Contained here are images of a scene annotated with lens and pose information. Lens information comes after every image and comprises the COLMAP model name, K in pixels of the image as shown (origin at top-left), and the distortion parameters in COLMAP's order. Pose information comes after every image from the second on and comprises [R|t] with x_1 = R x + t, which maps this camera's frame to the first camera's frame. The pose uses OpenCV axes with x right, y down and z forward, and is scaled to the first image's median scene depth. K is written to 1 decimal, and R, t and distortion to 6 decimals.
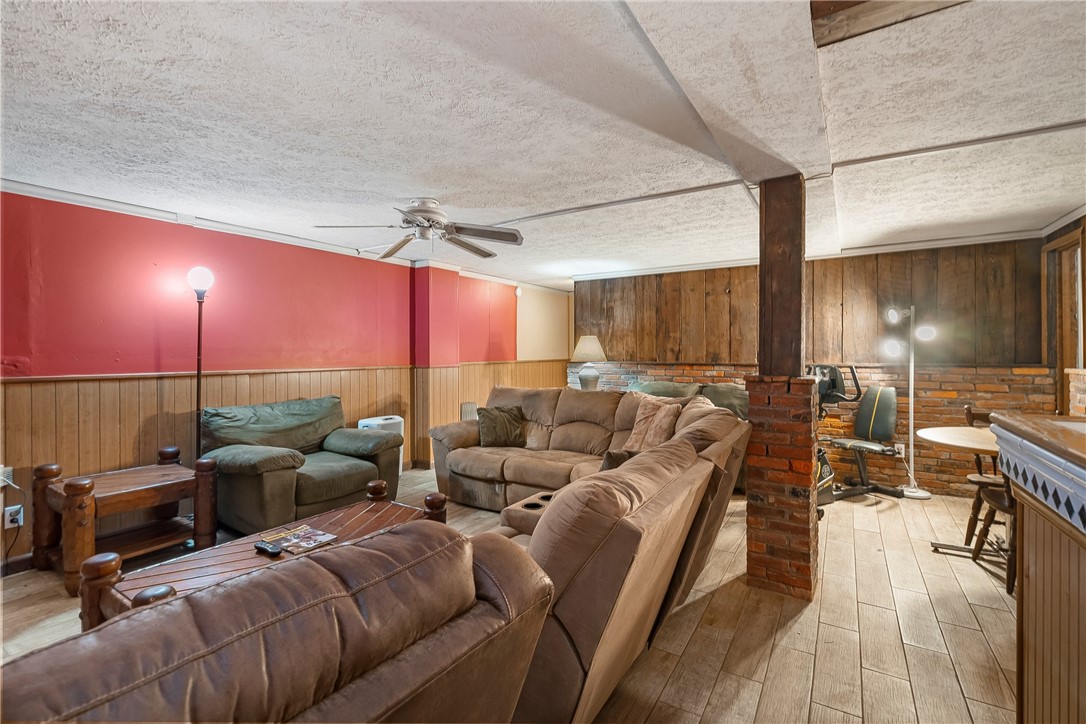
lens RADIAL K [[491.6, 0, 532.4], [0, 491.6, 356.4], [0, 0, 1]] dist [-0.003732, 0.000941]
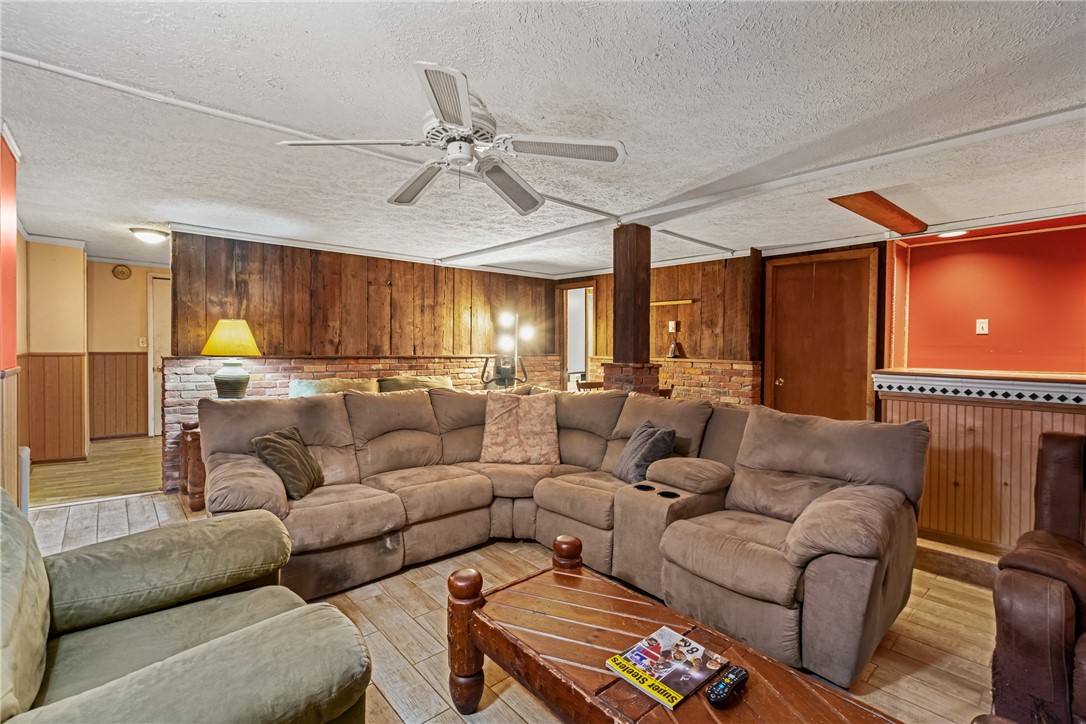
lens RADIAL K [[491.6, 0, 539.5], [0, 491.6, 354.5], [0, 0, 1]] dist [-0.003732, 0.000941]
pose [[0.279482, -0.011627, 0.960080, -0.462029], [-0.002246, 0.999916, 0.012764, -0.002320], [-0.960148, -0.005724, 0.279433, 0.422594]]
